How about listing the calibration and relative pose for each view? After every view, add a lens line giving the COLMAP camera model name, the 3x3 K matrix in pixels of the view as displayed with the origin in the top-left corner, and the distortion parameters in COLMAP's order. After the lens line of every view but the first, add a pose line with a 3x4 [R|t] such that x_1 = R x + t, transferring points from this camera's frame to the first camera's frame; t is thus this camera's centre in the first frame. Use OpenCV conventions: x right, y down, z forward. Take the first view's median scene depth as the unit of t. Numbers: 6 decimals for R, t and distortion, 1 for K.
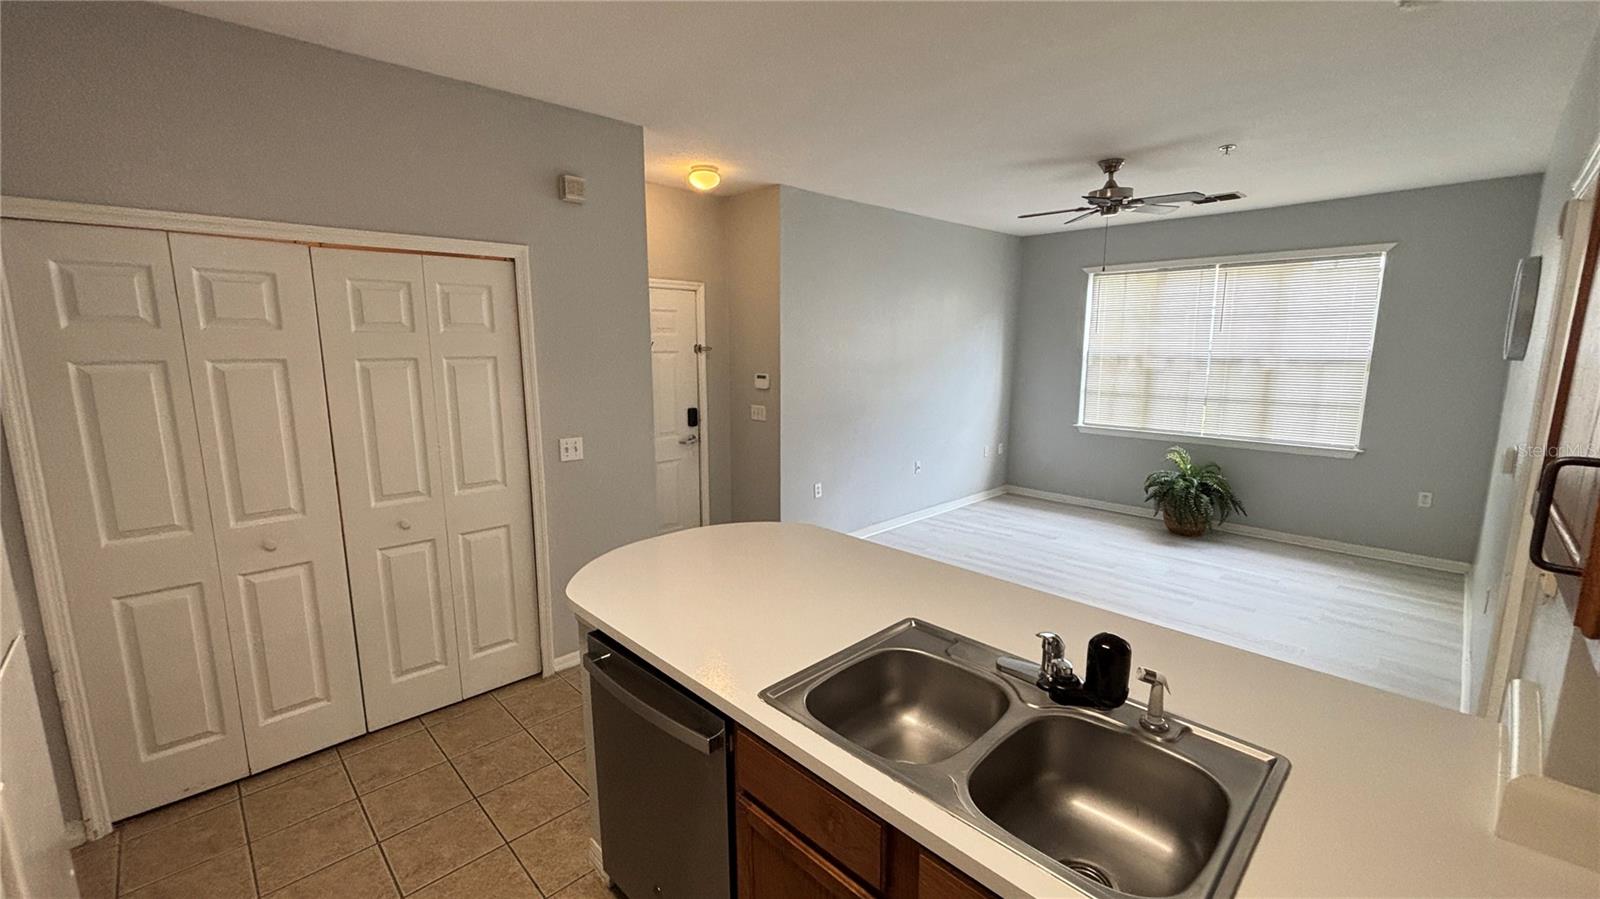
lens RADIAL K [[647.9, 0, 797.0], [0, 647.9, 448.7], [0, 0, 1]] dist [0.001454, 0.000057]
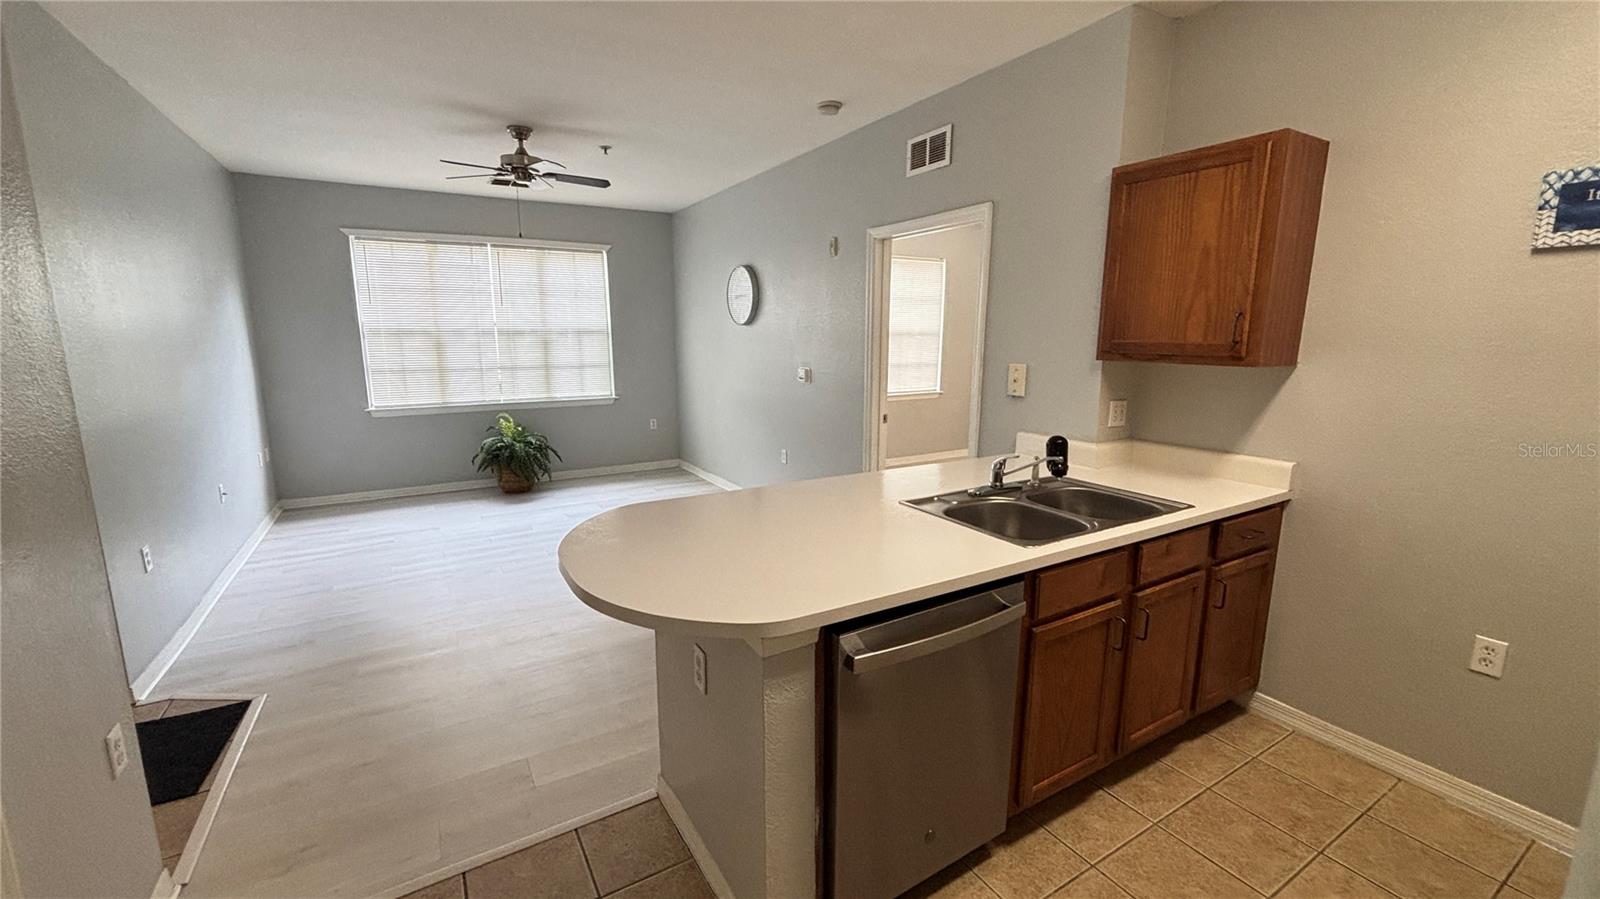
lens RADIAL K [[644.9, 0, 797.3], [0, 644.9, 447.8], [0, 0, 1]] dist [-0.000673, -0.000295]
pose [[0.231700, -0.172465, 0.957377, -0.374679], [0.158942, 0.977645, 0.137650, -0.018422], [-0.959715, 0.120274, 0.253932, 0.308454]]
